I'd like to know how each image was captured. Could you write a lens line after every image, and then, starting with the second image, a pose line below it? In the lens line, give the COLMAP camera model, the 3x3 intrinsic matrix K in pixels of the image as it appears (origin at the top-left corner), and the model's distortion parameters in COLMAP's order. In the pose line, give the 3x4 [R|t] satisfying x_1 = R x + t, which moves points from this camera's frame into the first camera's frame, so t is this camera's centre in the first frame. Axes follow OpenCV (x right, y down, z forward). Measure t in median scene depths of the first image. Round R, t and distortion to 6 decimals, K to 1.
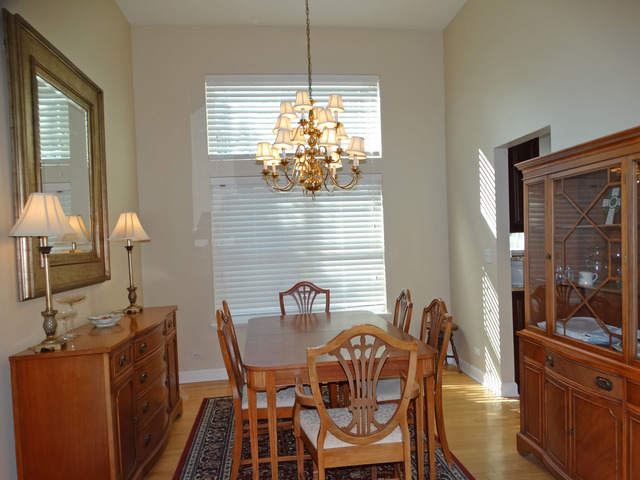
lens RADIAL K [[444.2, 0, 321.2], [0, 444.2, 242.8], [0, 0, 1]] dist [-0.002664, 0.004022]
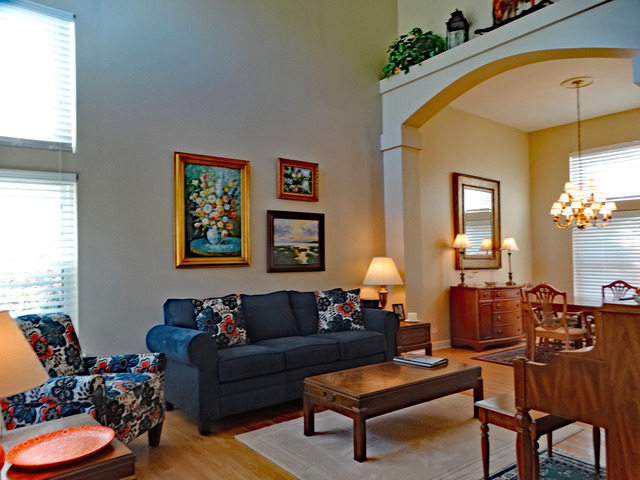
lens RADIAL K [[444.2, 0, 321.2], [0, 444.2, 242.8], [0, 0, 1]] dist [-0.002664, 0.004022]
pose [[0.498153, 0.011875, -0.867008, 0.929793], [-0.030981, 0.999512, -0.004111, -0.005323], [0.866535, 0.028909, 0.498278, -0.807308]]
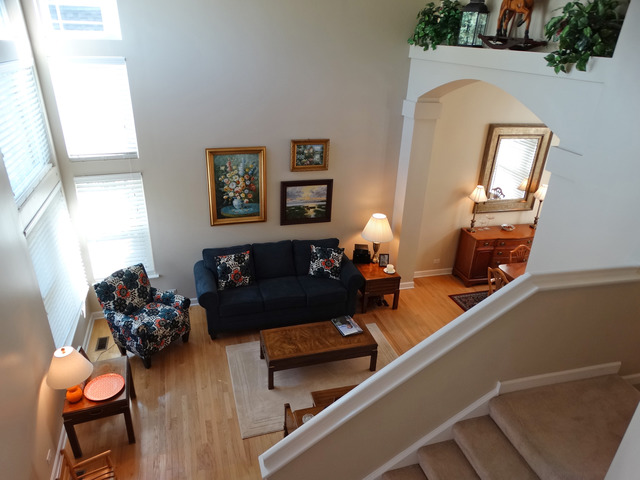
lens RADIAL K [[444.2, 0, 321.2], [0, 444.2, 242.8], [0, 0, 1]] dist [-0.002664, 0.004022]
pose [[0.171322, 0.463756, -0.869240, 1.352536], [-0.078088, 0.885901, 0.457254, -0.706435], [0.982116, -0.010460, 0.187988, -0.459329]]
